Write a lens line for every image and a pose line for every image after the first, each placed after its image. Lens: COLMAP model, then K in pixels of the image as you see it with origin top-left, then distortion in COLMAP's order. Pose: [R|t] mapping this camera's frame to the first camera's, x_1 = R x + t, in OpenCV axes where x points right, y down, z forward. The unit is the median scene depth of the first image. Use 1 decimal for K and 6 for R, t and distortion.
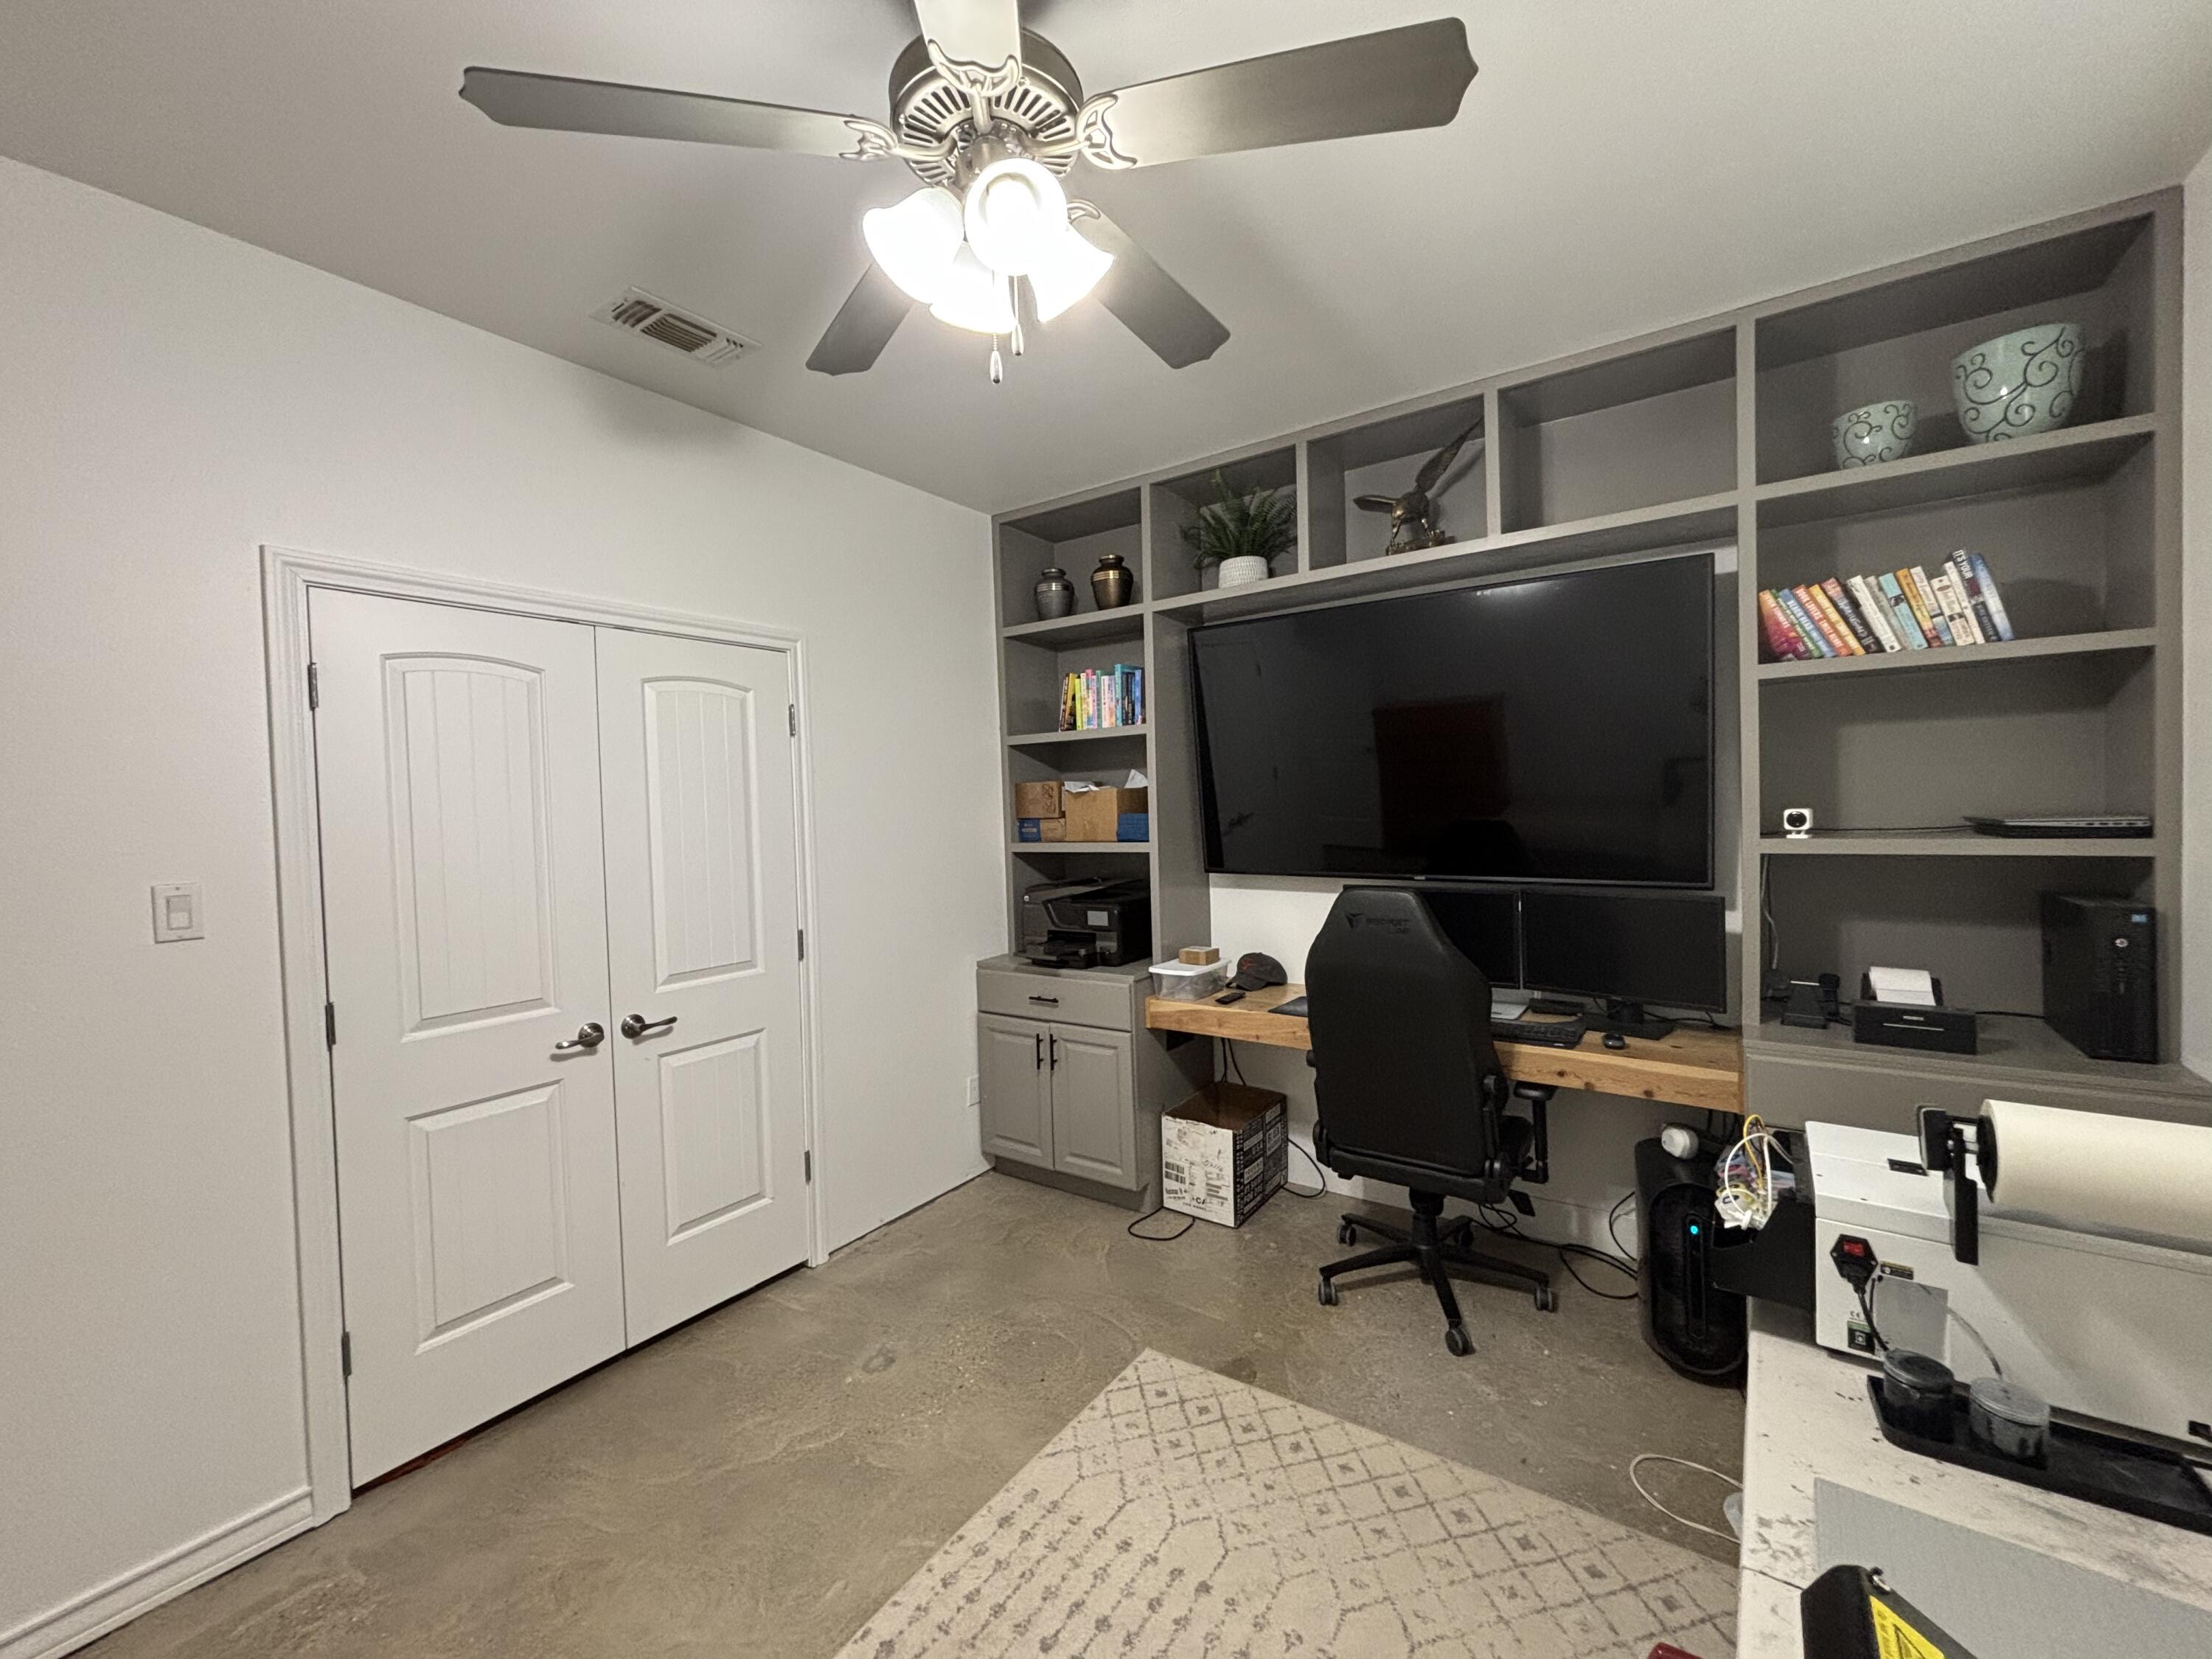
lens RADIAL K [[899.5, 0, 1103.5], [0, 899.5, 829.5], [0, 0, 1]] dist [0.006153, 0.000150]
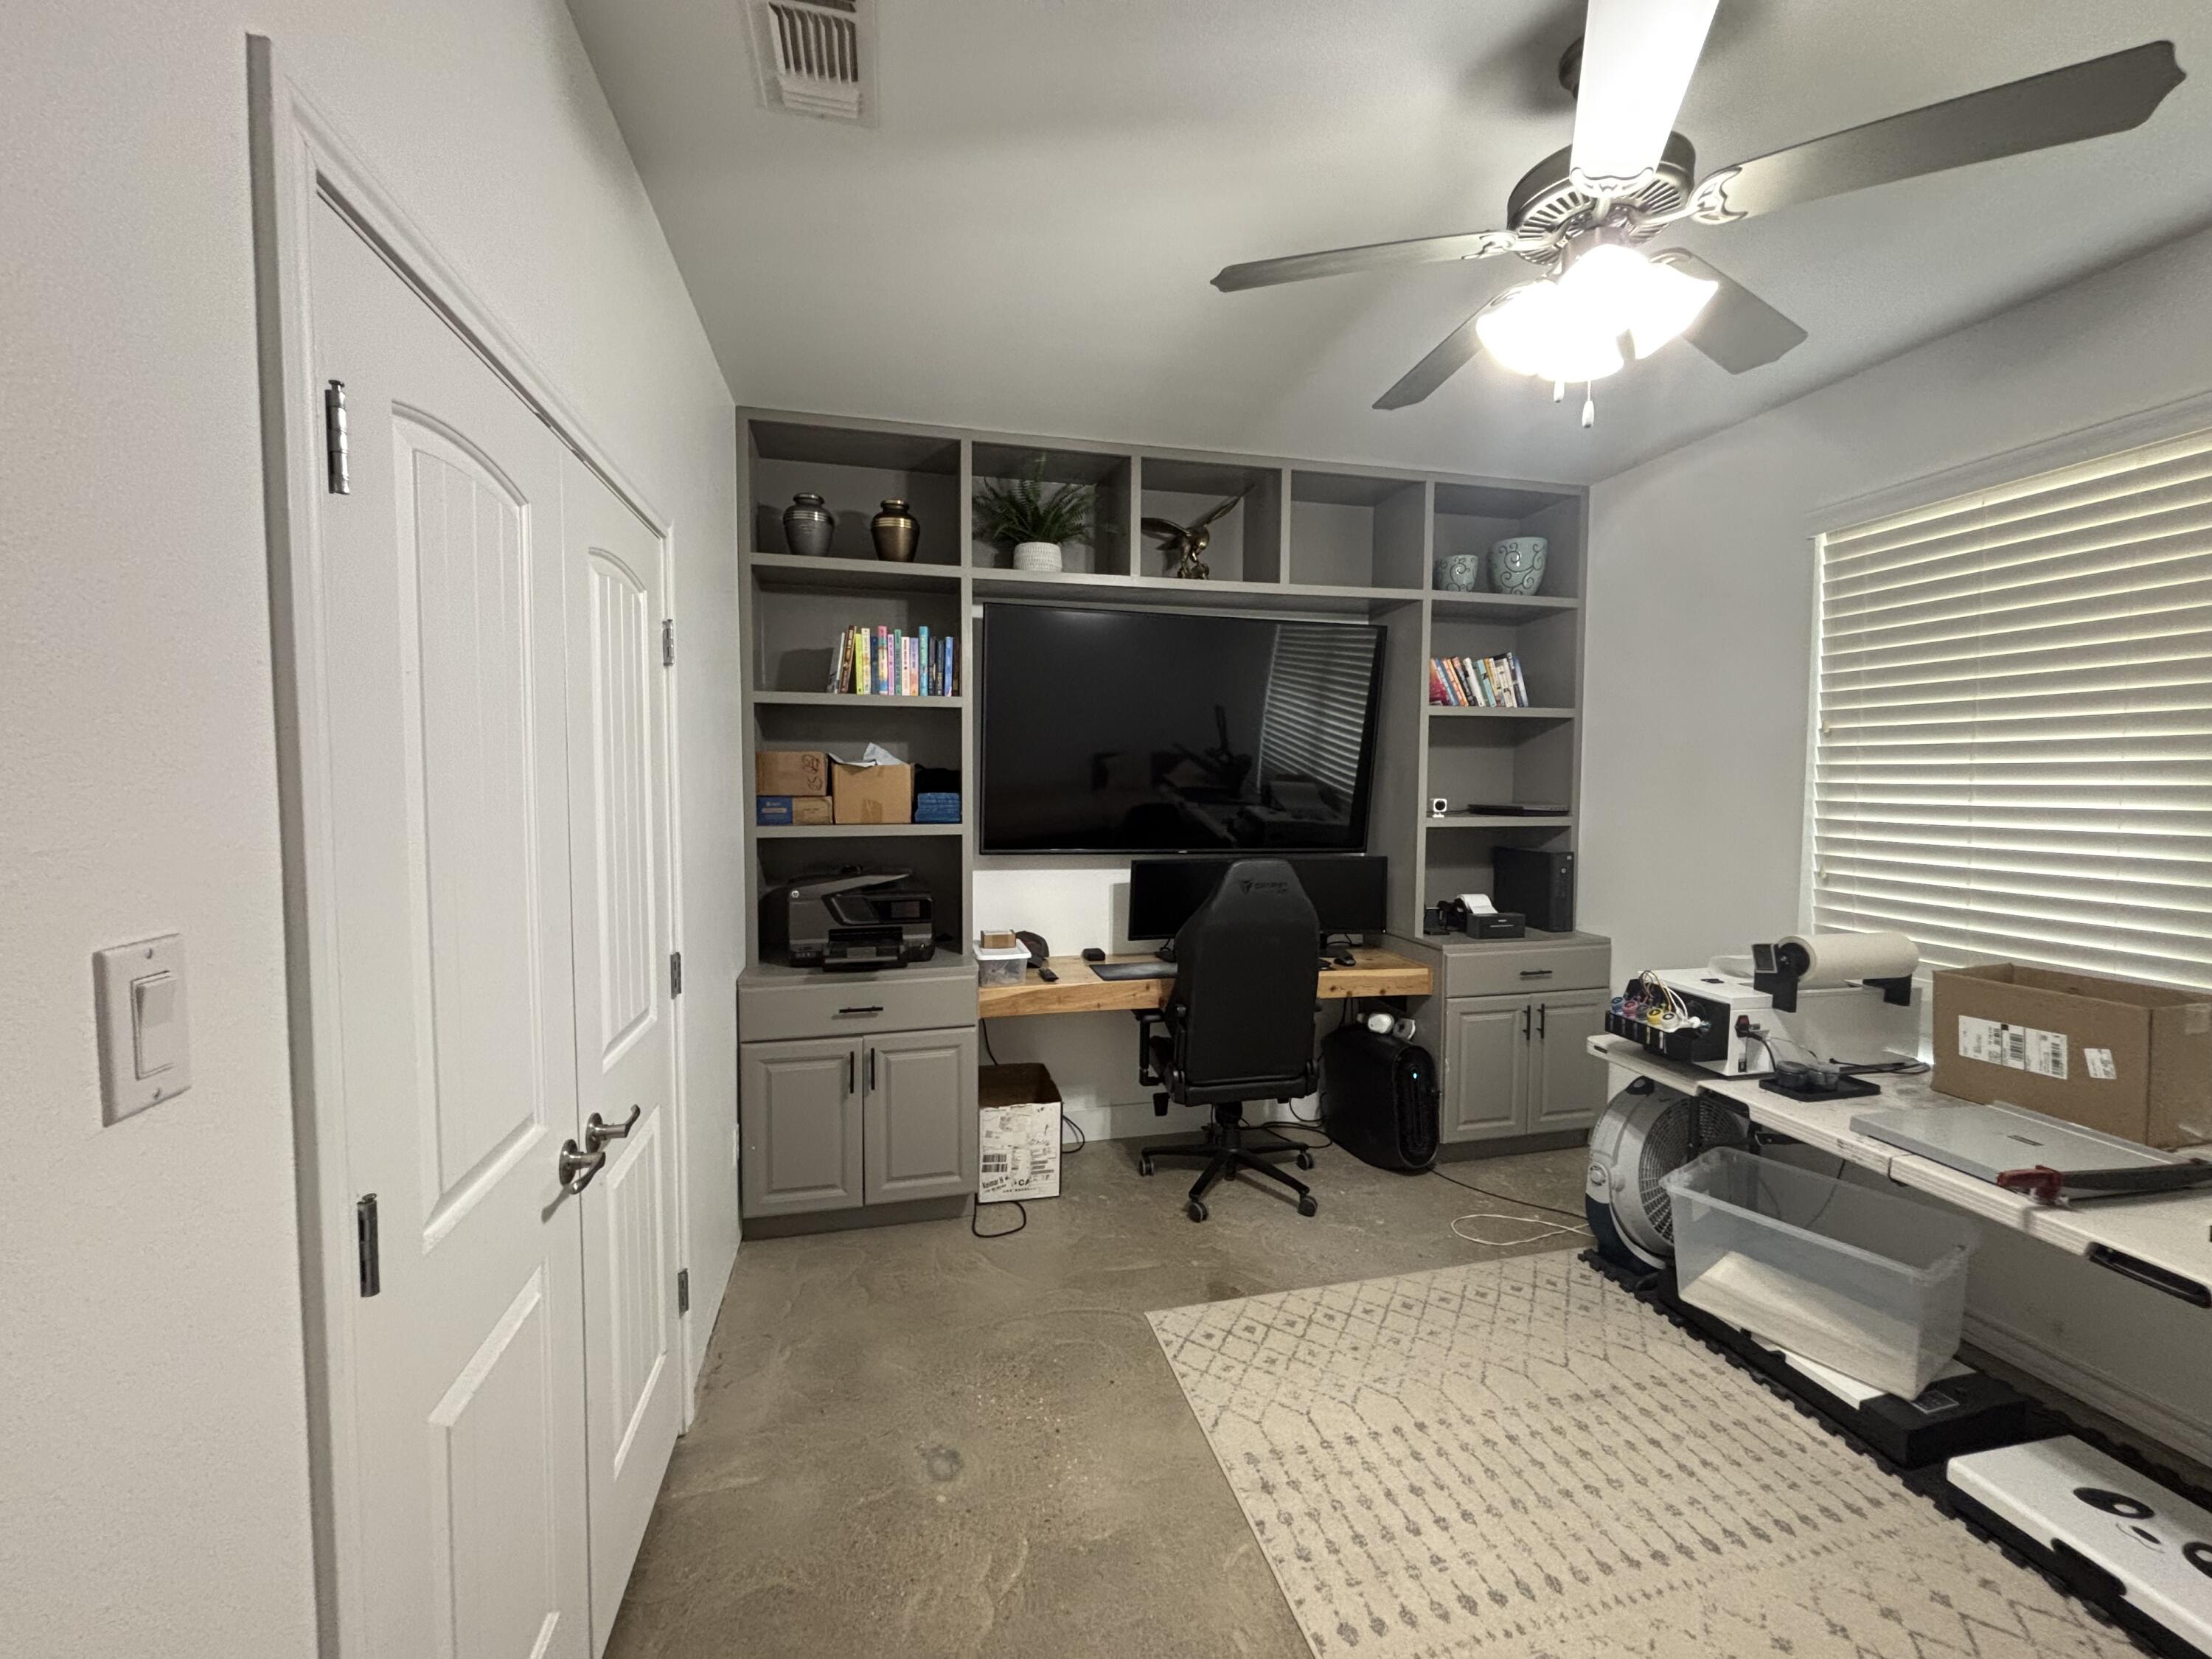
lens RADIAL K [[899.5, 0, 1103.5], [0, 899.5, 829.5], [0, 0, 1]] dist [0.006153, 0.000150]
pose [[0.658929, -0.010229, 0.752136, -0.661953], [-0.001368, 0.999890, 0.014798, 0.007736], [-0.752204, -0.010780, 0.658842, 0.320435]]
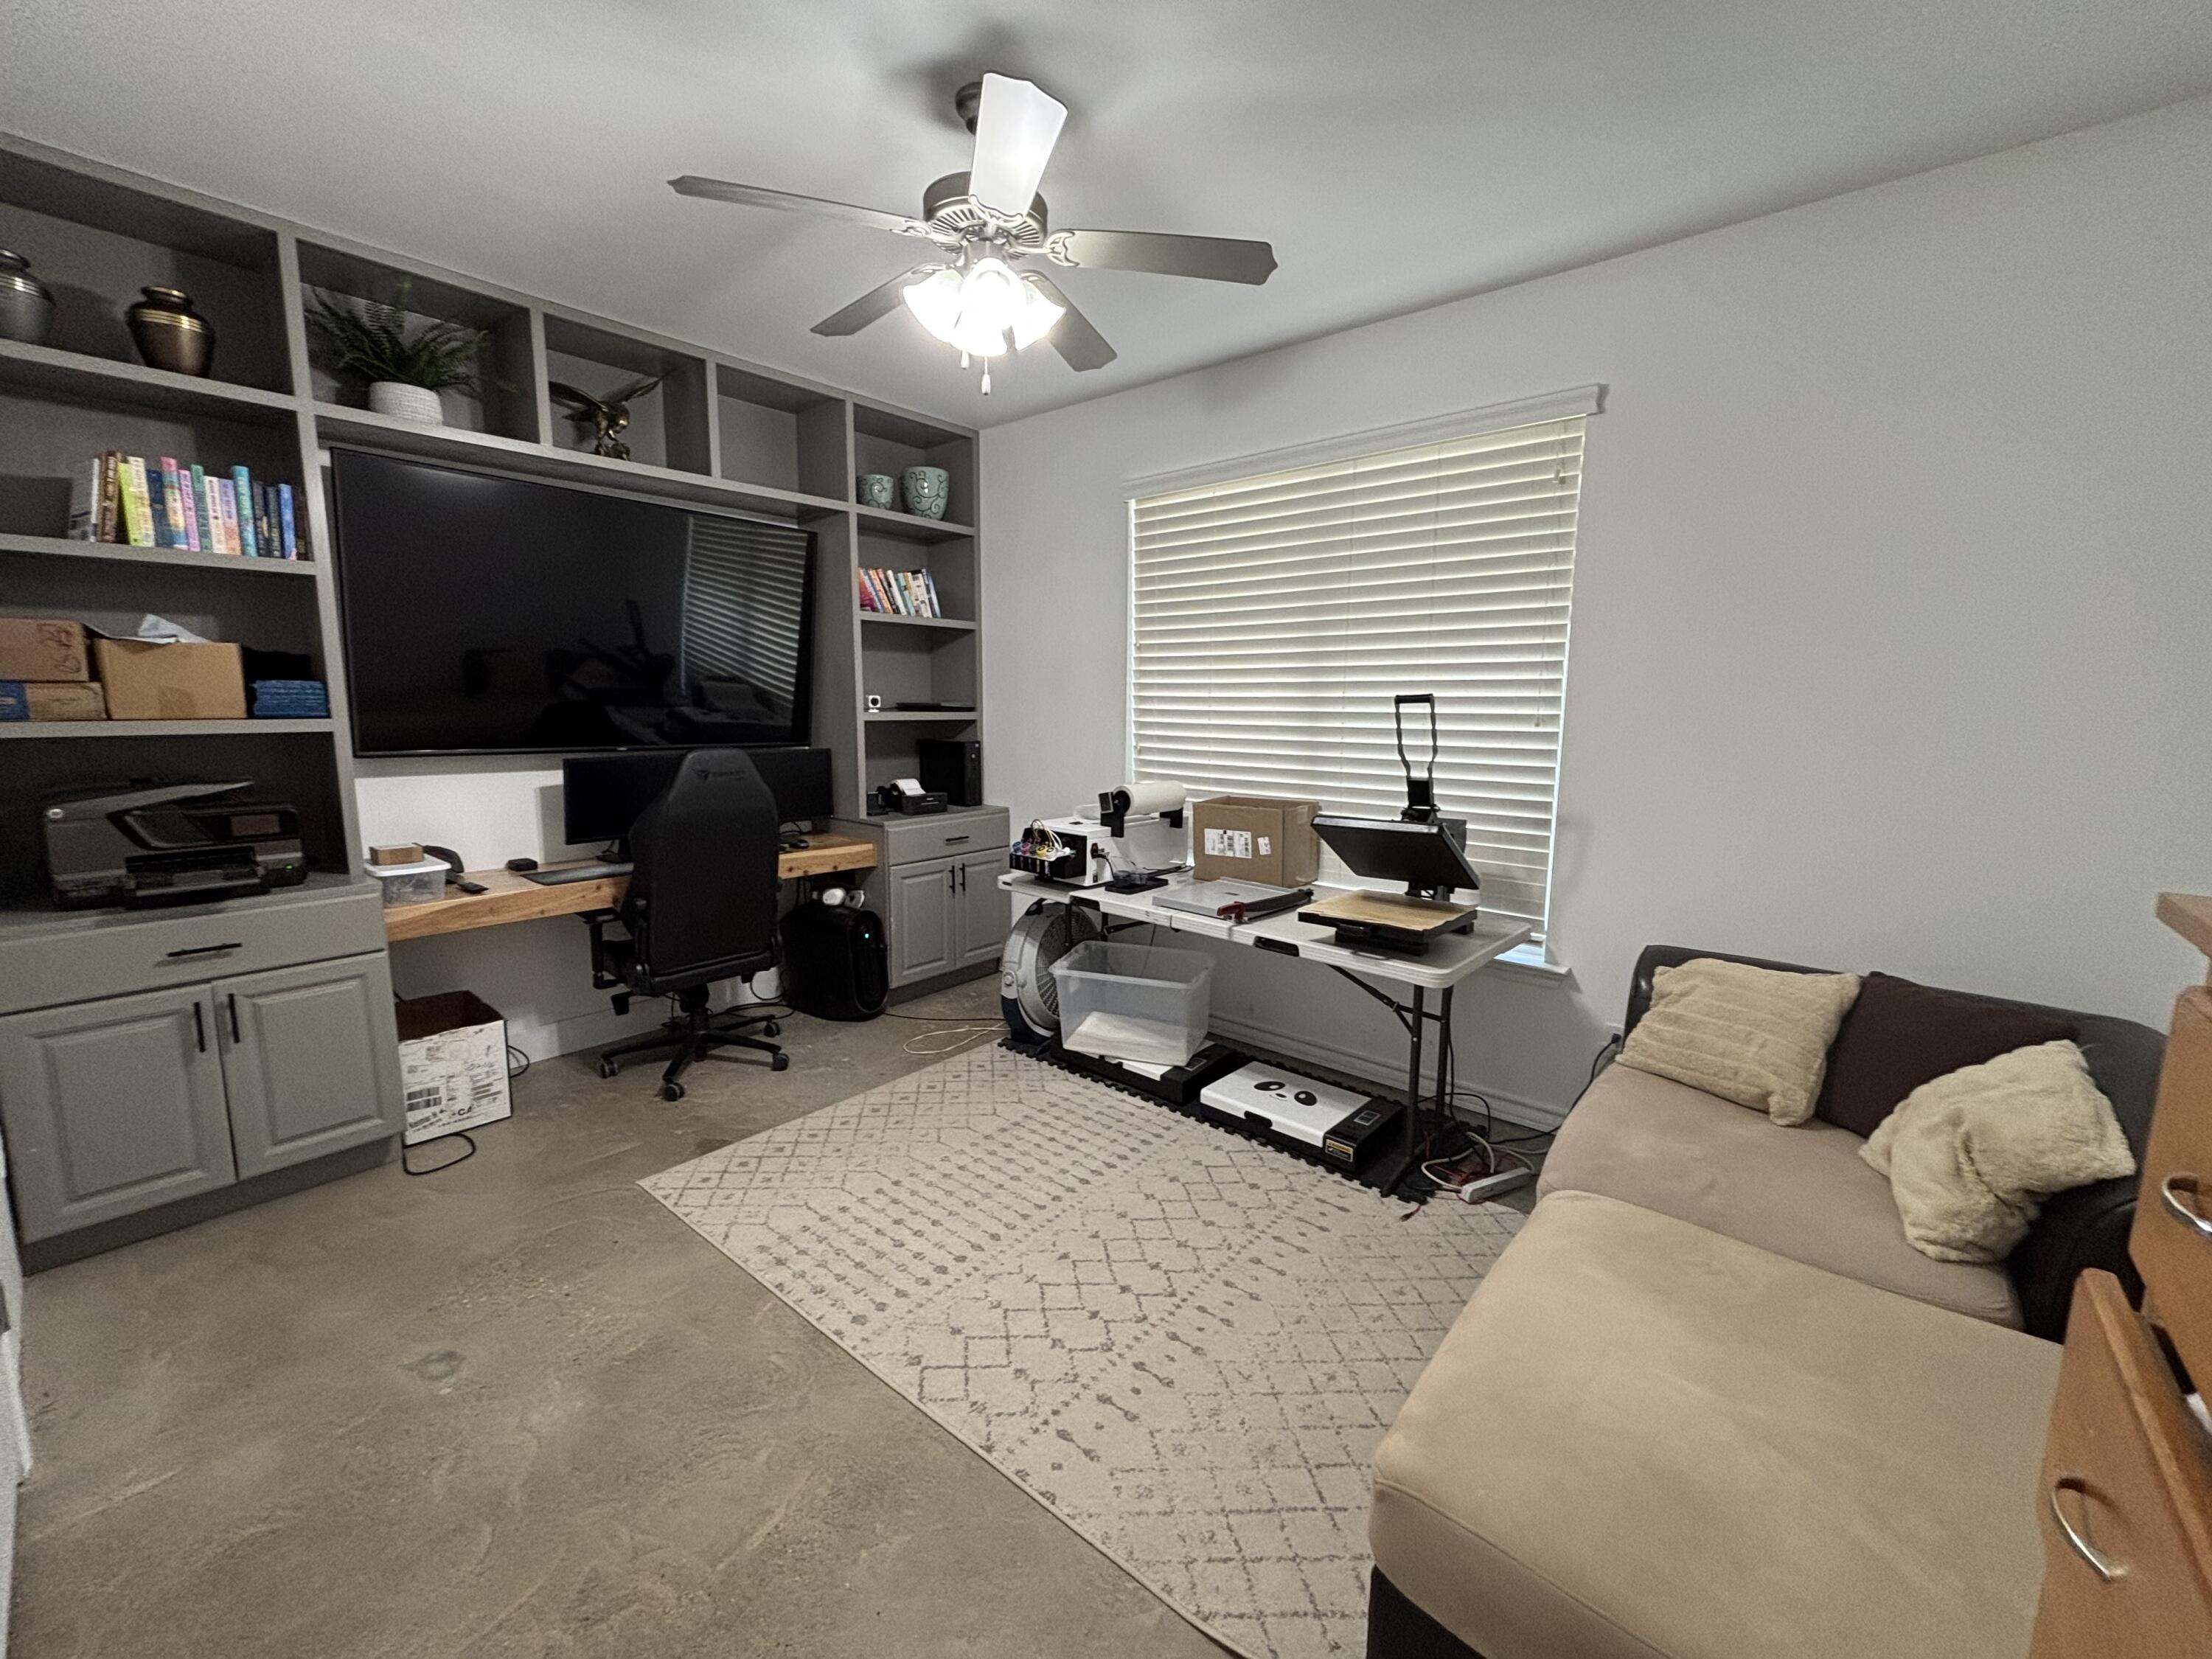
lens RADIAL K [[895.7, 0, 1106.0], [0, 895.7, 836.7], [0, 0, 1]] dist [0.000868, -0.000032]
pose [[0.088848, -0.121596, 0.988595, -0.801992], [0.015200, 0.992570, 0.120719, 0.039148], [-0.995929, 0.004301, 0.090036, 0.303232]]
